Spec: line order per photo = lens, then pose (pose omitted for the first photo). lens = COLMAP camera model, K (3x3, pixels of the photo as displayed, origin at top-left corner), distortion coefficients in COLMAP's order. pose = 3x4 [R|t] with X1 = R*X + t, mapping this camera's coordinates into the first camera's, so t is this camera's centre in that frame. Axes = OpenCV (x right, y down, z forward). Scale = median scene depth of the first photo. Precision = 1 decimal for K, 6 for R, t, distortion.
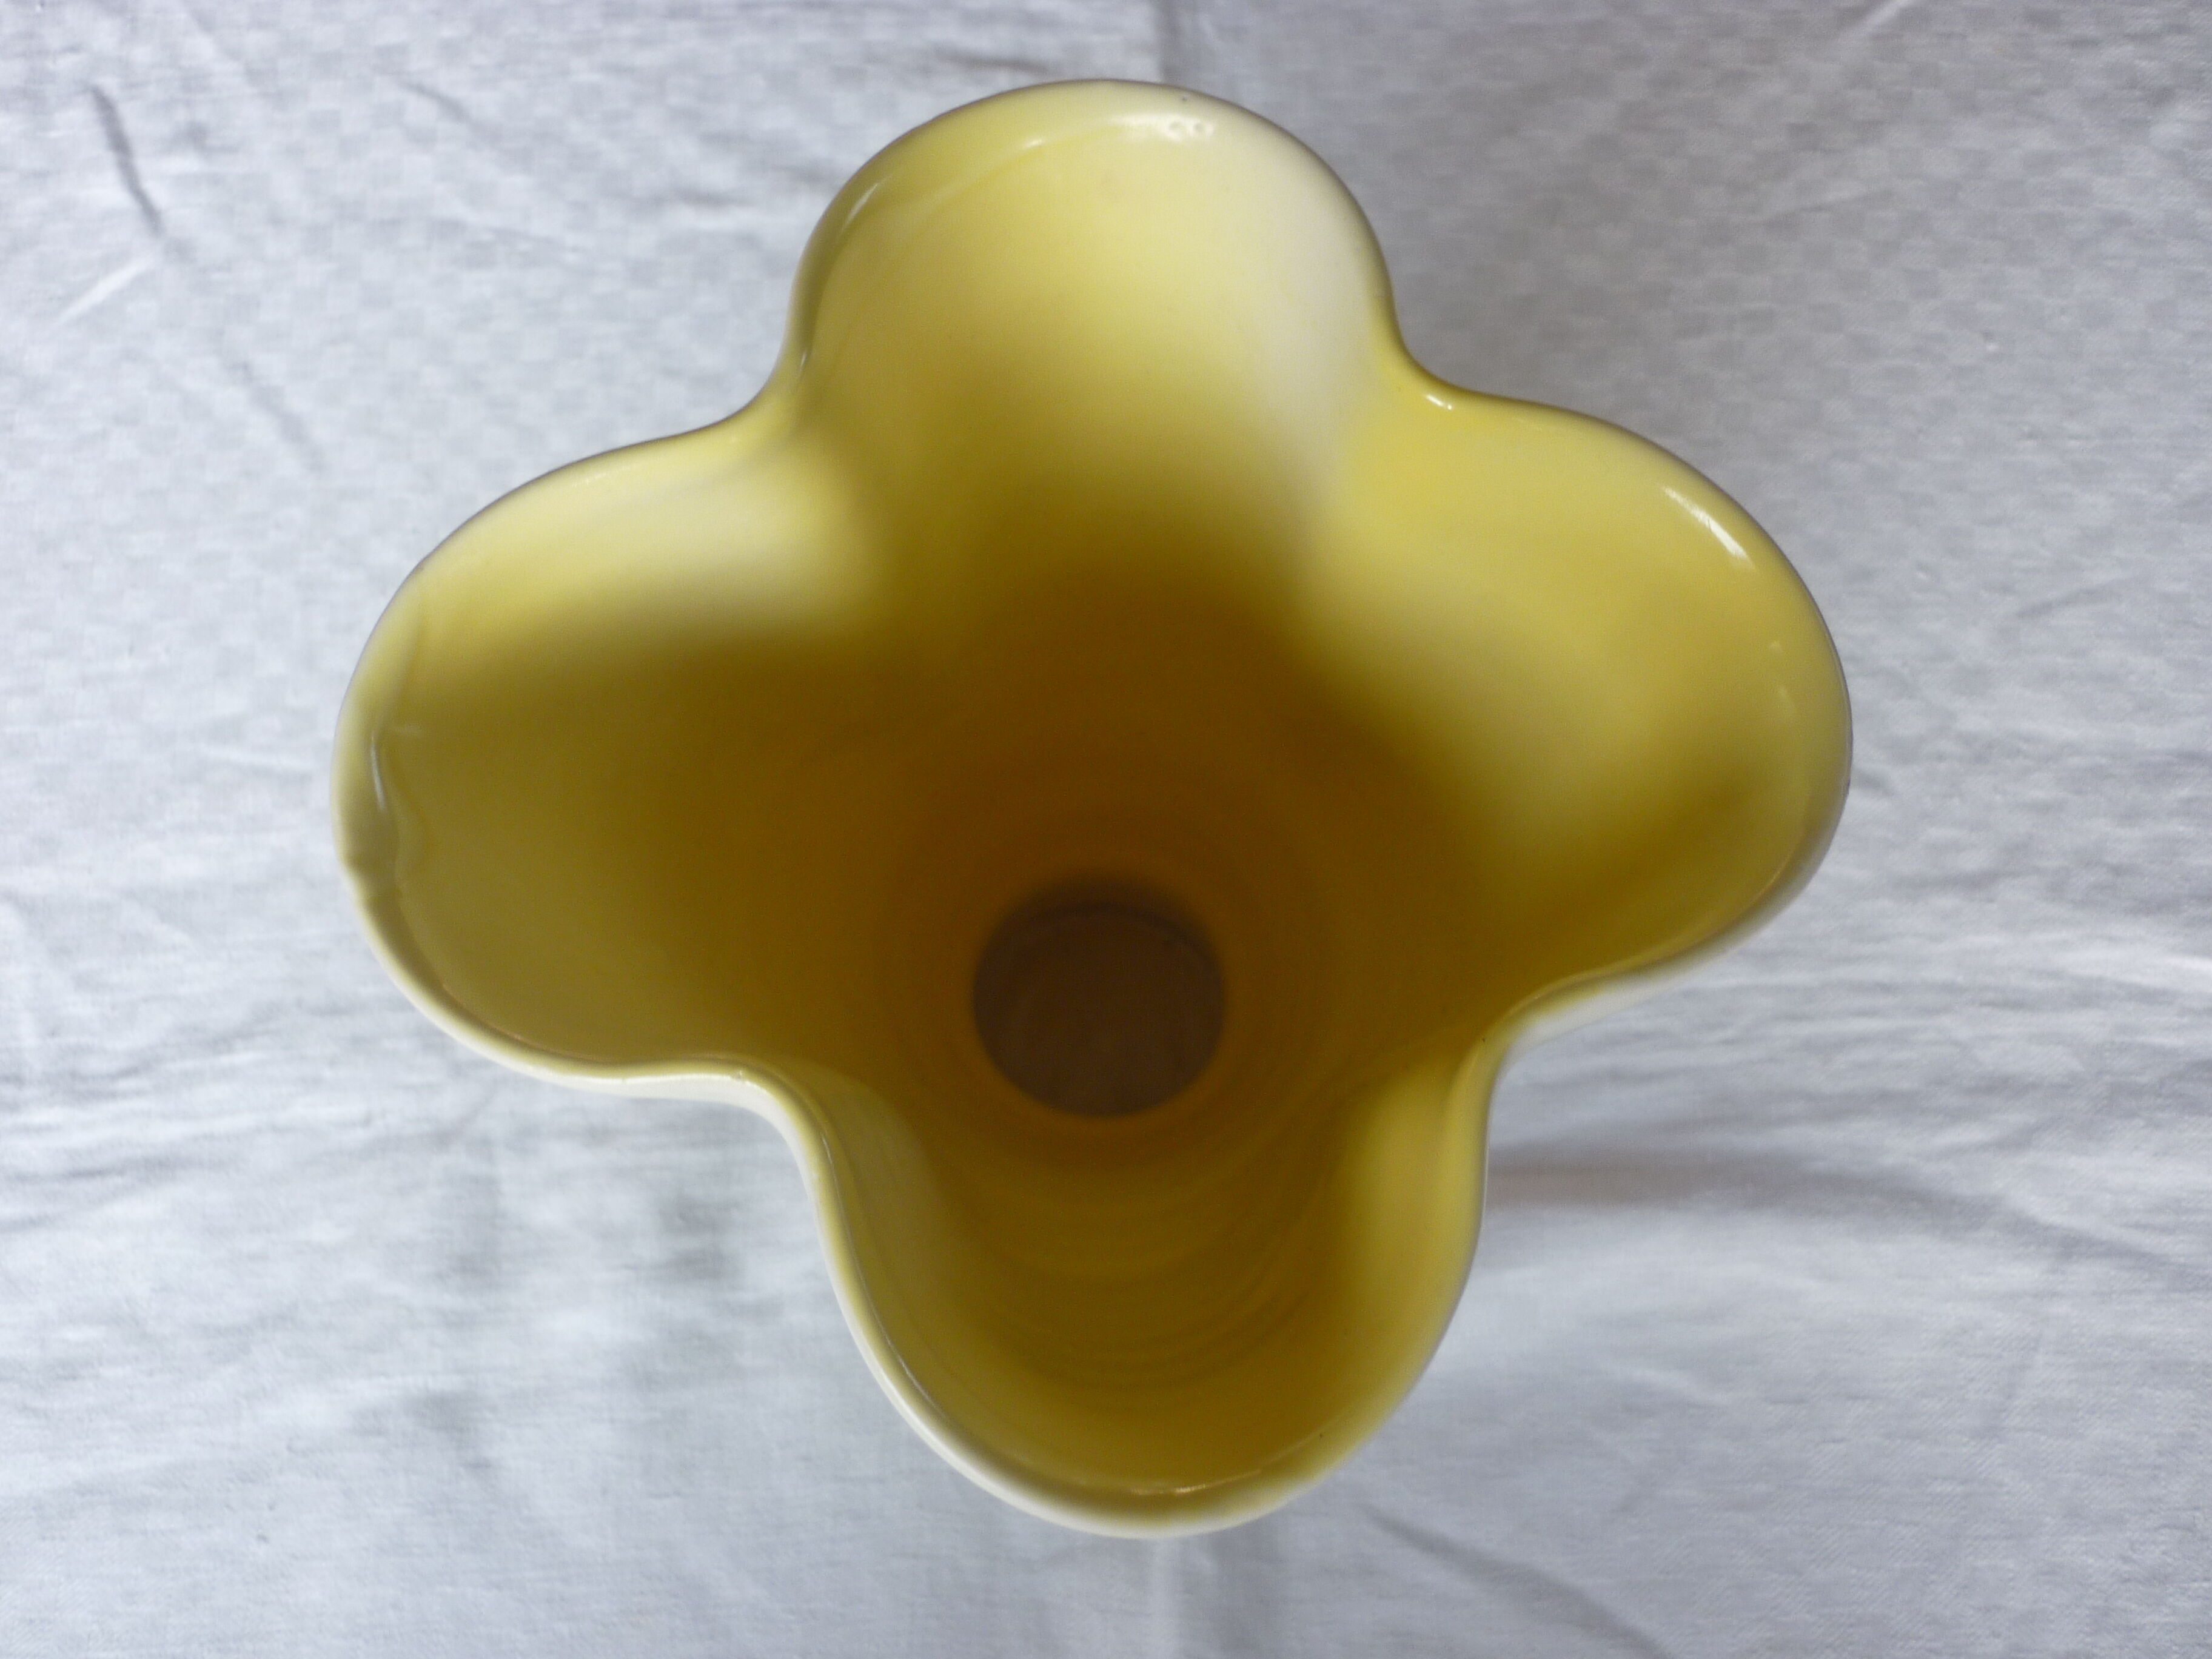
lens RADIAL K [[2233.4, 0, 1071.0], [0, 2233.4, 830.1], [0, 0, 1]] dist [-0.028206, 0.003401]
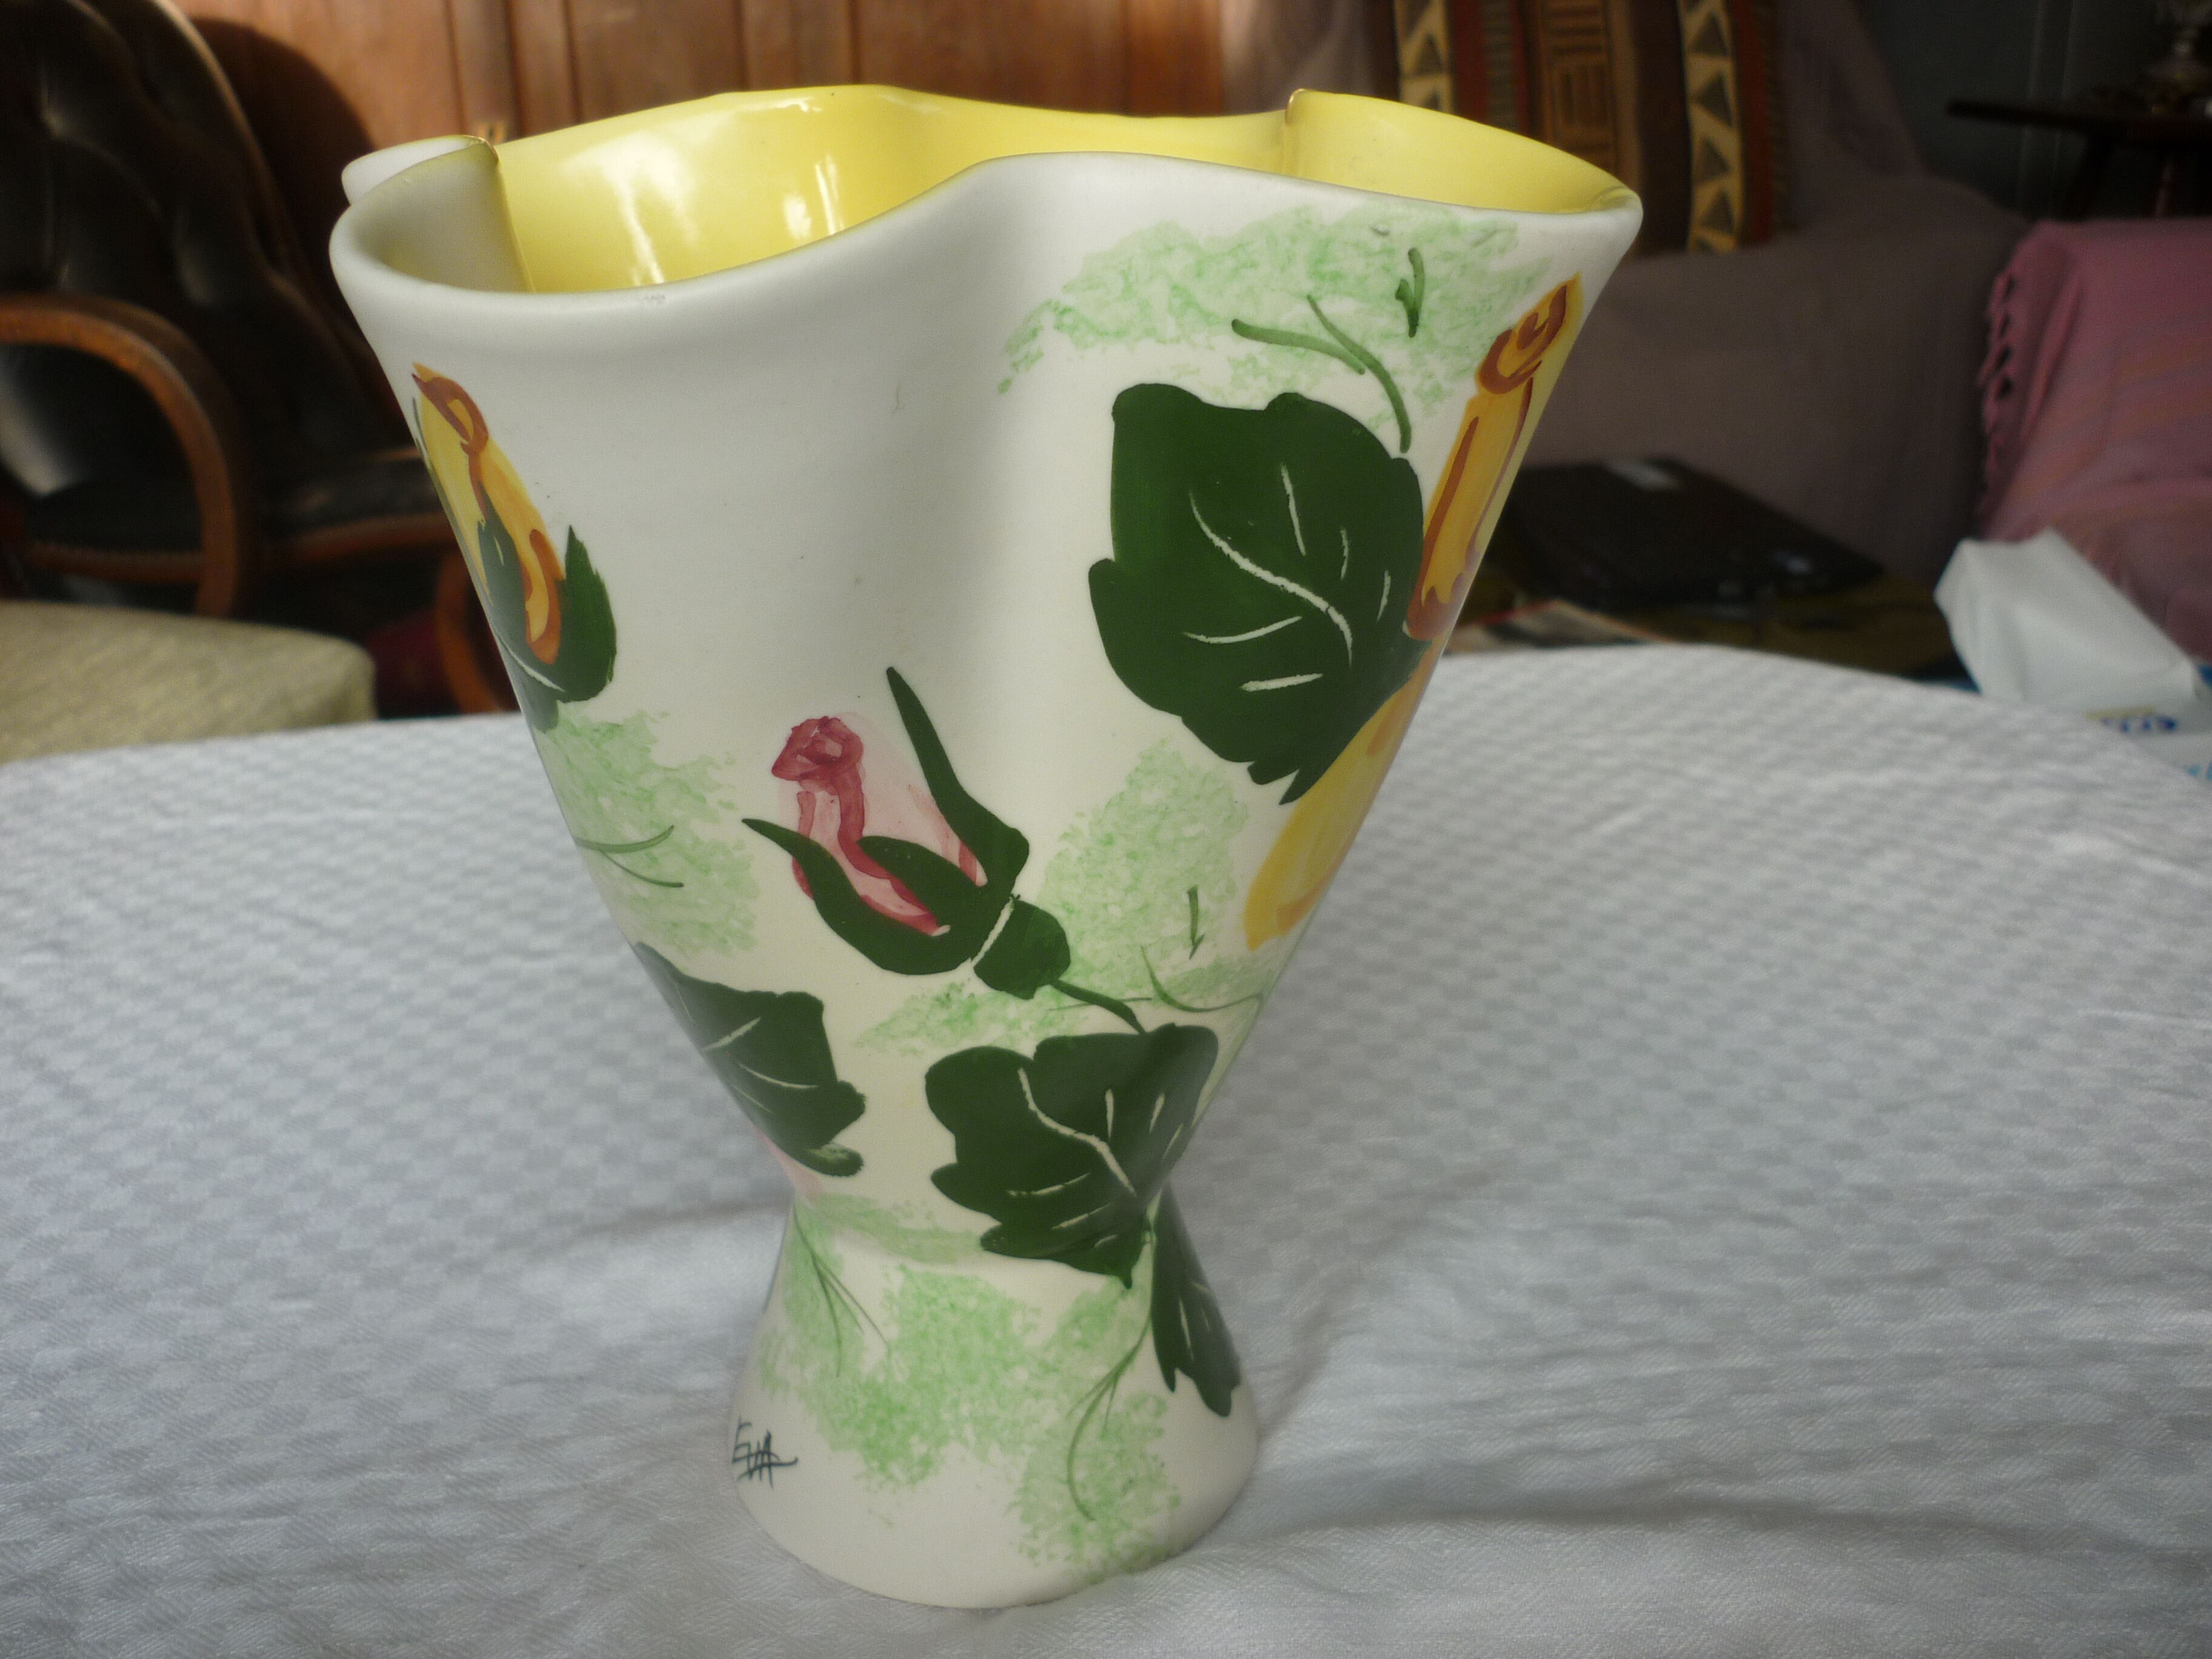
lens RADIAL K [[2233.4, 0, 1071.0], [0, 2233.4, 830.1], [0, 0, 1]] dist [-0.028206, 0.003401]
pose [[0.998115, -0.037617, 0.048485, 0.042580], [0.061359, 0.623573, -0.779354, 0.546810], [-0.000916, 0.780860, 0.624706, 0.317324]]
